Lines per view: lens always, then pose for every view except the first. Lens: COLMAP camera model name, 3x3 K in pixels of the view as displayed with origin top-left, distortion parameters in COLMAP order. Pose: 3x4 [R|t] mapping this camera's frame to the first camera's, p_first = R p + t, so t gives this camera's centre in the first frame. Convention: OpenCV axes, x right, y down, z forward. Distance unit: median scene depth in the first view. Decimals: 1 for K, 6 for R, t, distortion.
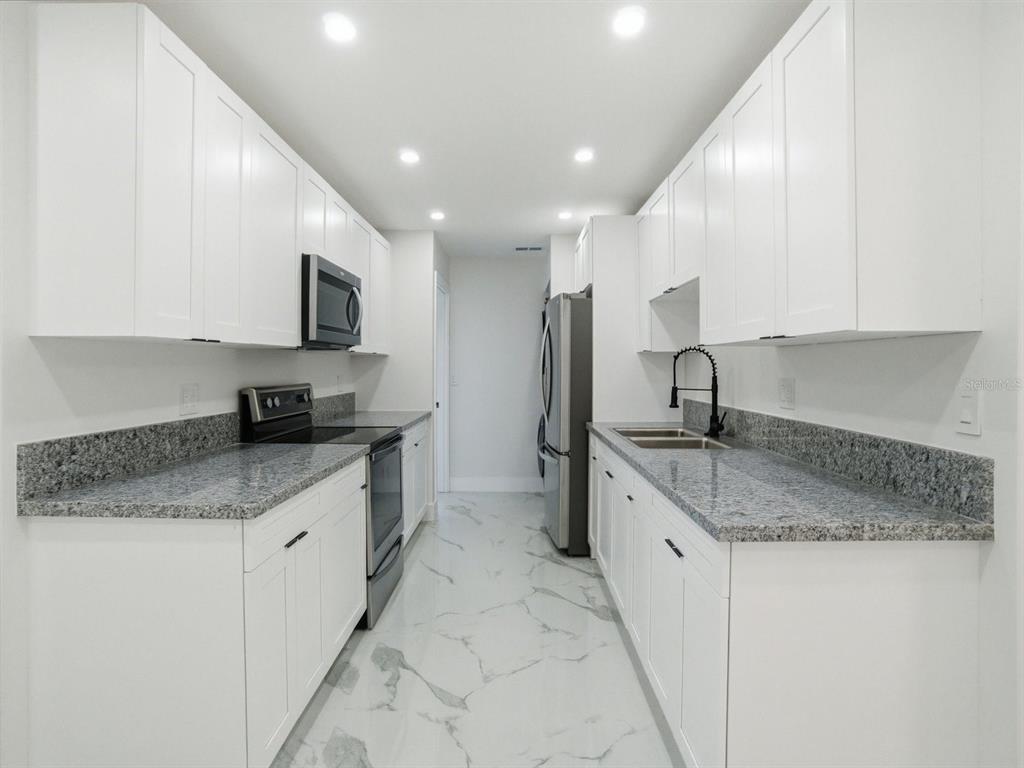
lens RADIAL K [[547.9, 0, 505.4], [0, 547.9, 374.1], [0, 0, 1]] dist [-0.044293, 0.002451]
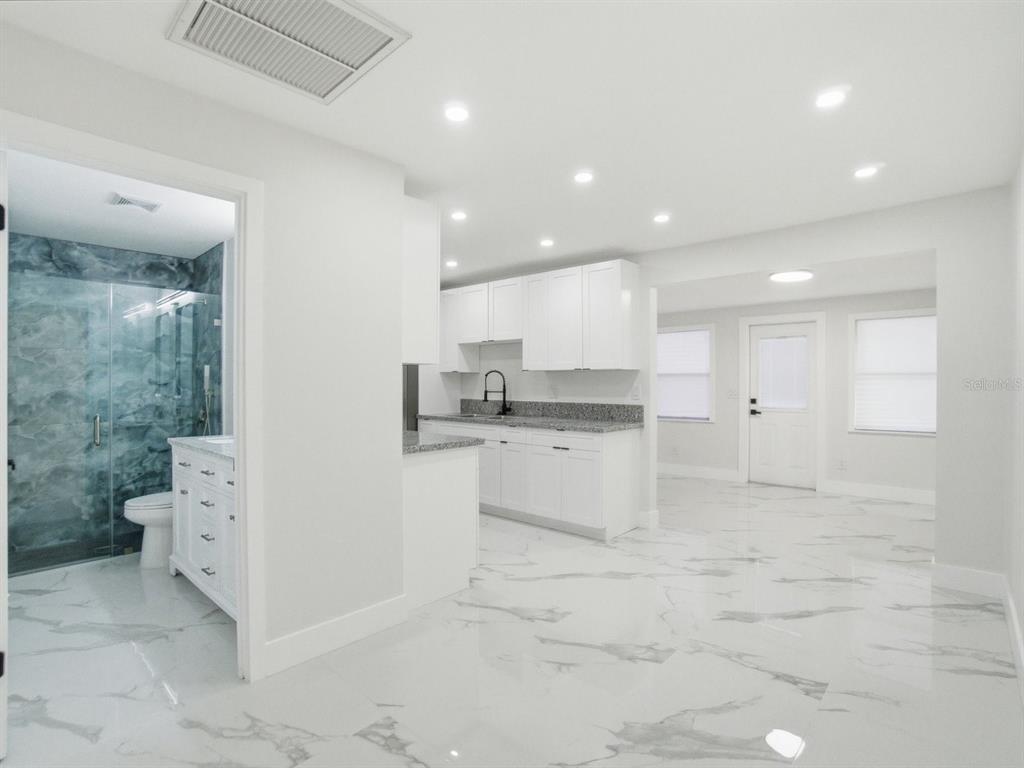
lens RADIAL K [[514.5, 0, 512.0], [0, 514.5, 384.0], [0, 0, 1]] dist [-0.100160, 0.026292]
pose [[0.655096, -0.003411, 0.755538, -1.270952], [0.012463, 0.999903, -0.006292, 0.015117], [-0.755443, 0.013538, 0.655075, -0.336809]]
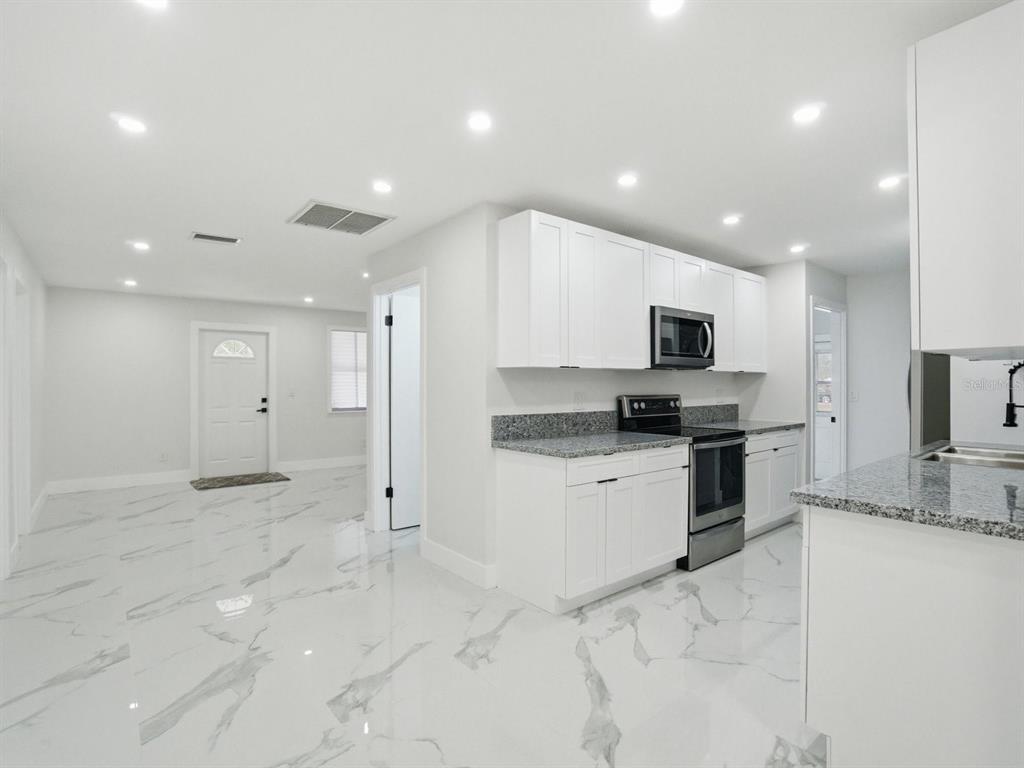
lens RADIAL K [[520.8, 0, 499.0], [0, 520.8, 396.7], [0, 0, 1]] dist [-0.052217, 0.000112]
pose [[0.631654, 0.018791, -0.775022, 0.512429], [-0.011218, 0.999823, 0.015099, 0.011124], [0.775169, -0.000843, 0.631753, -0.239344]]
